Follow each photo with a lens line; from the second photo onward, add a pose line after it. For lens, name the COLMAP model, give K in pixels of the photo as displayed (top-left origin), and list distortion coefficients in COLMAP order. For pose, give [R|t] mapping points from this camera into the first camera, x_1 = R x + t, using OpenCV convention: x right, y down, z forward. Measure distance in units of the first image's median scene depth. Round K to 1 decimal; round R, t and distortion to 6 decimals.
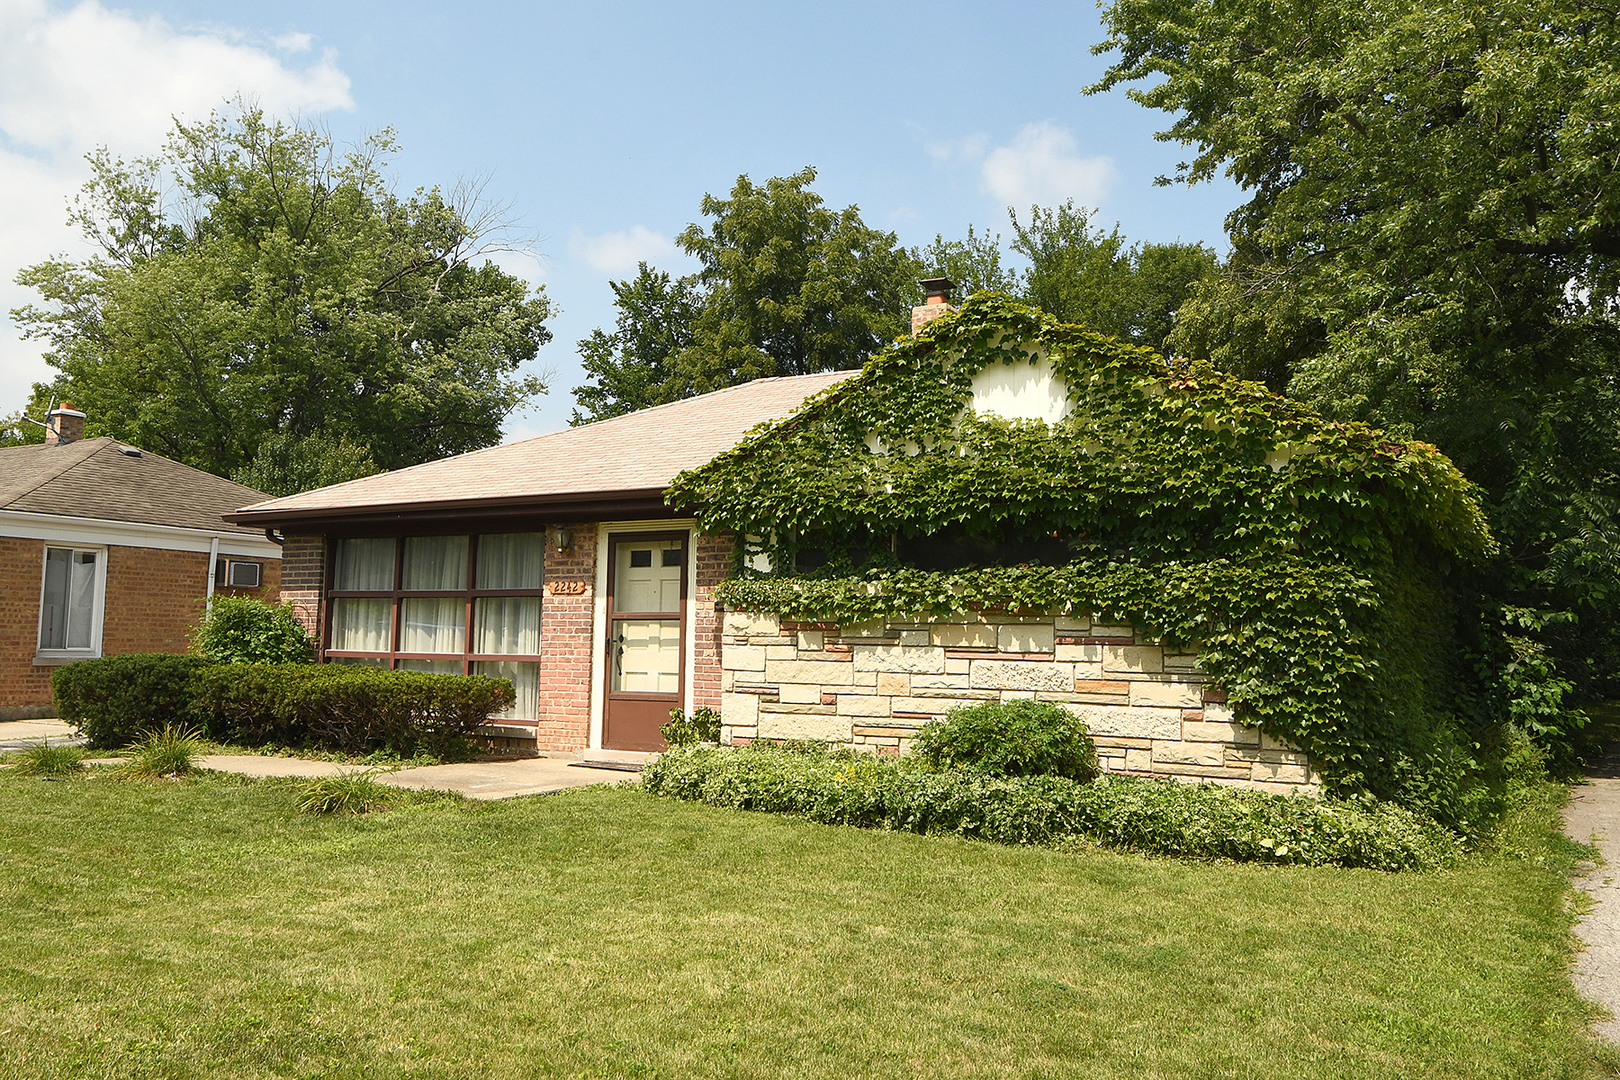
lens RADIAL K [[1337.5, 0, 807.5], [0, 1337.5, 529.6], [0, 0, 1]] dist [0.058906, -0.009146]
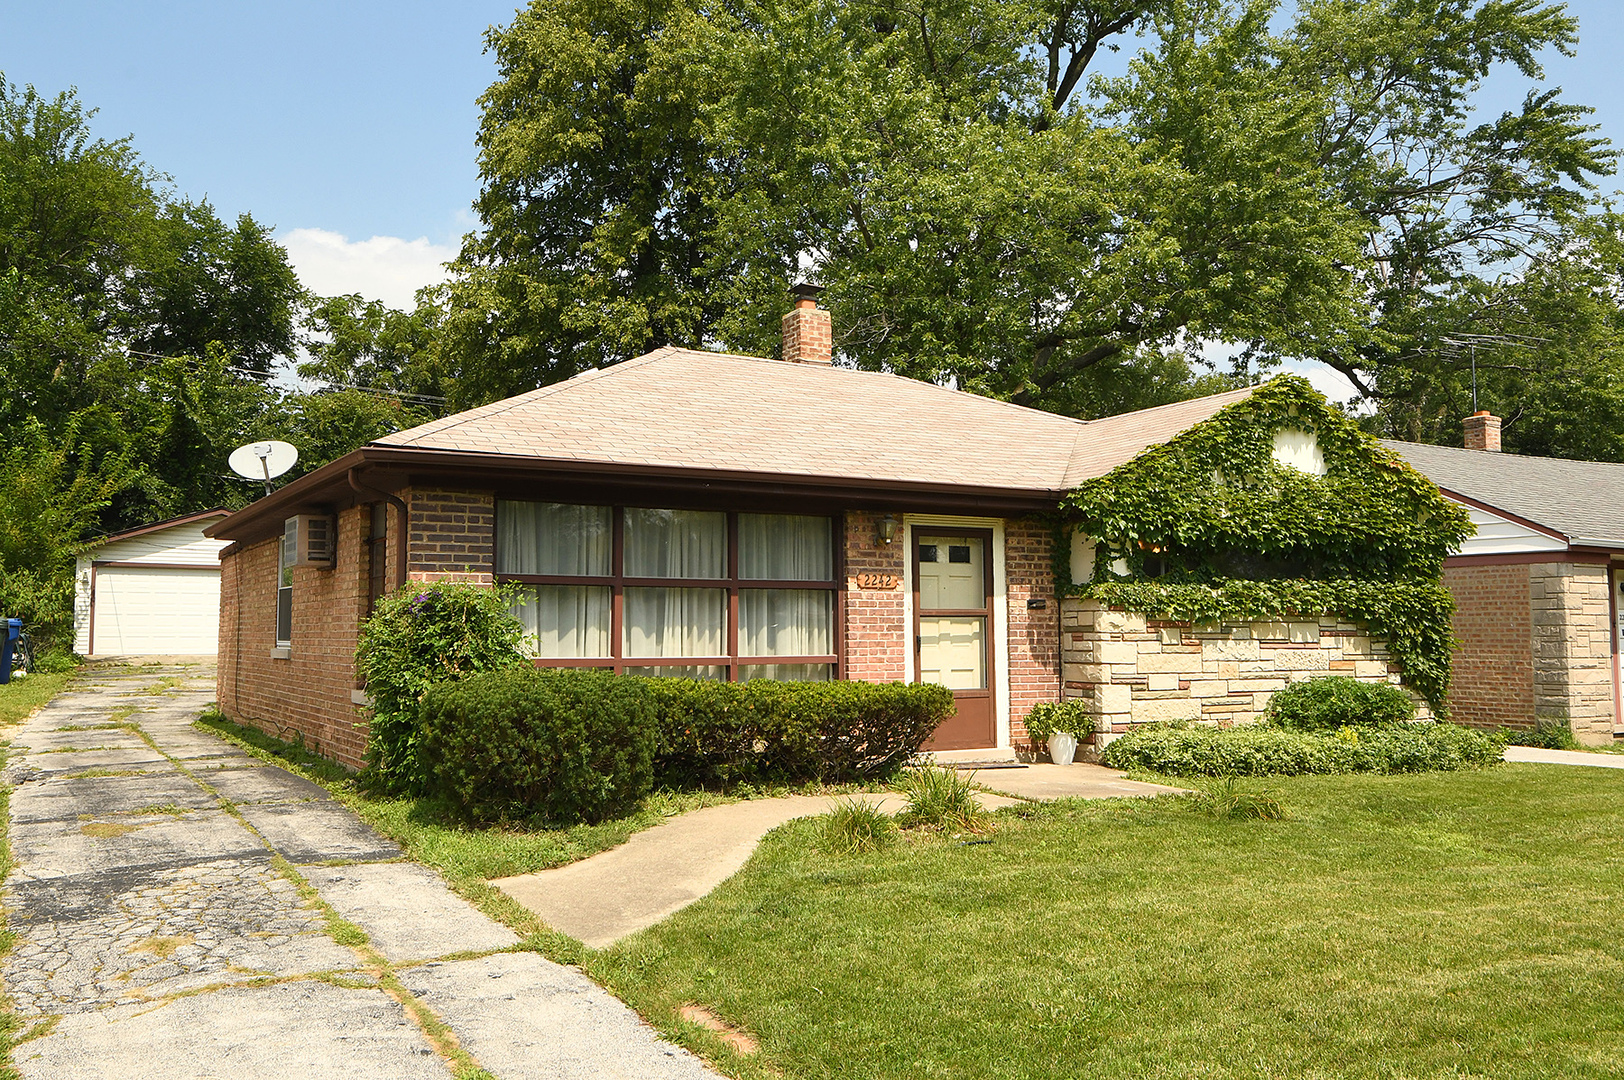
lens RADIAL K [[1340.8, 0, 800.4], [0, 1340.8, 534.6], [0, 0, 1]] dist [0.058906, -0.009146]
pose [[0.490274, 0.045370, 0.870386, -1.166603], [-0.069328, 0.997510, -0.012945, 0.031023], [-0.868806, -0.053996, 0.492199, 0.689356]]
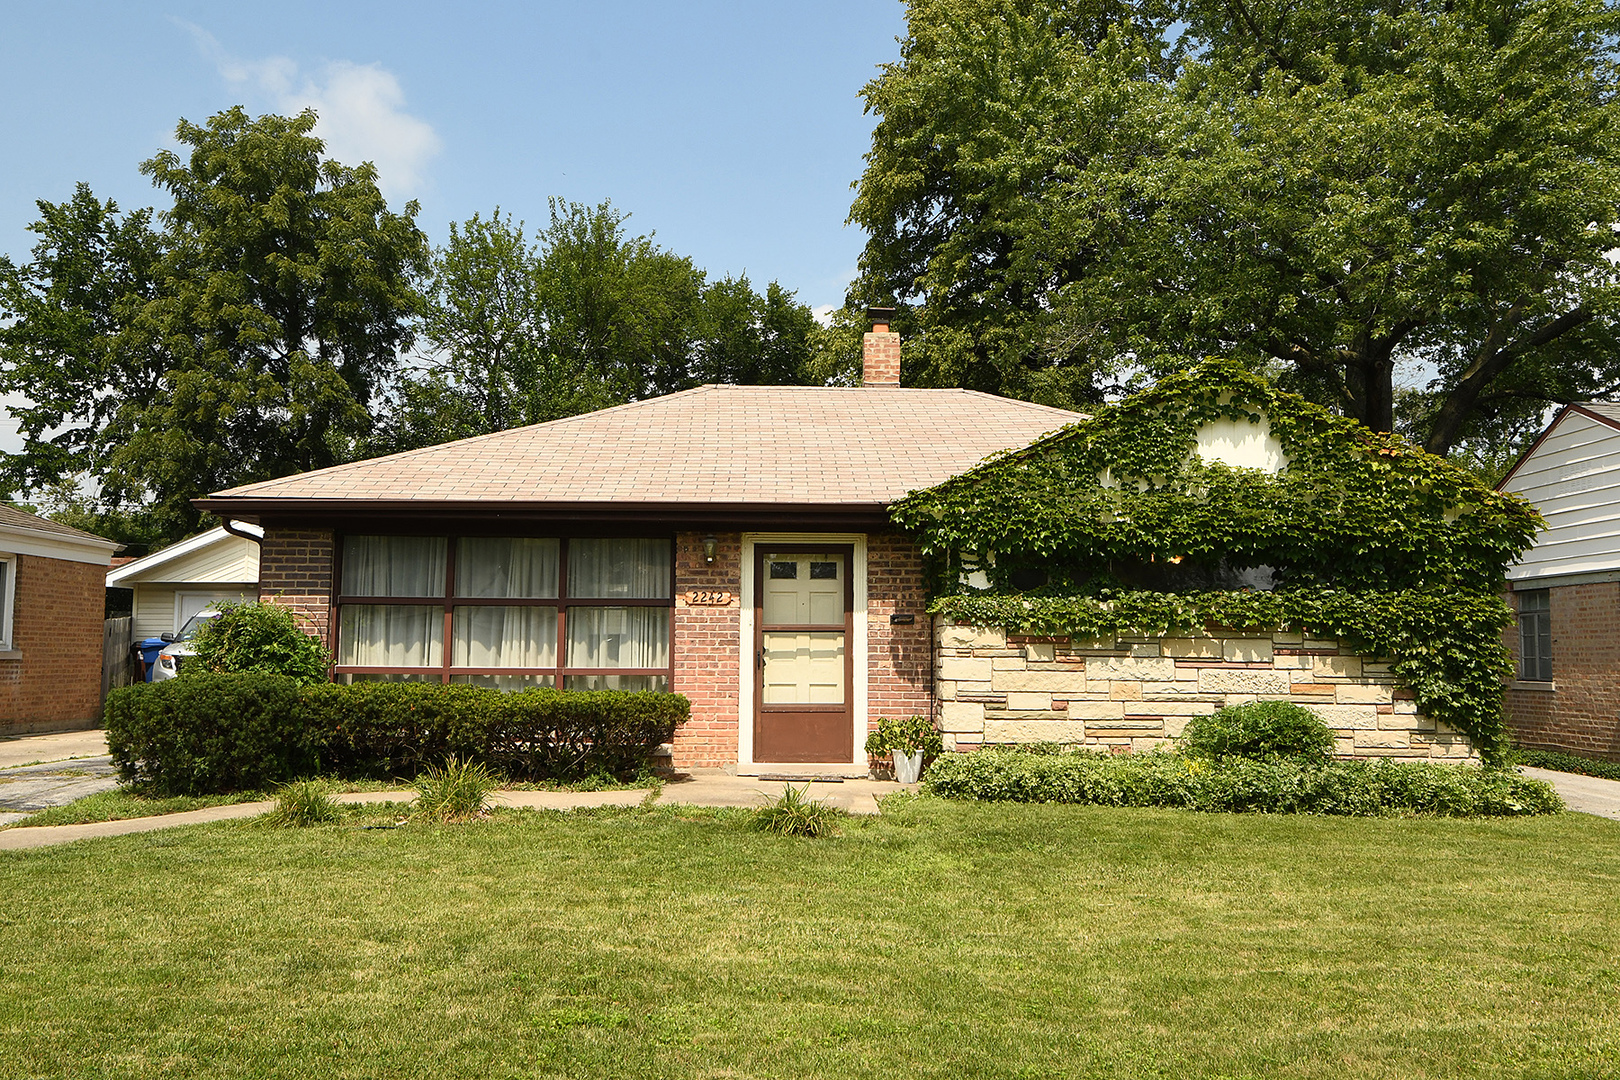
lens RADIAL K [[1367.3, 0, 840.6], [0, 1367.3, 533.8], [0, 0, 1]] dist [0.060190, -0.019802]
pose [[0.851312, 0.035398, 0.523464, -0.715072], [-0.039582, 0.999211, -0.003196, -0.004538], [-0.523164, -0.017999, 0.852042, 0.124814]]
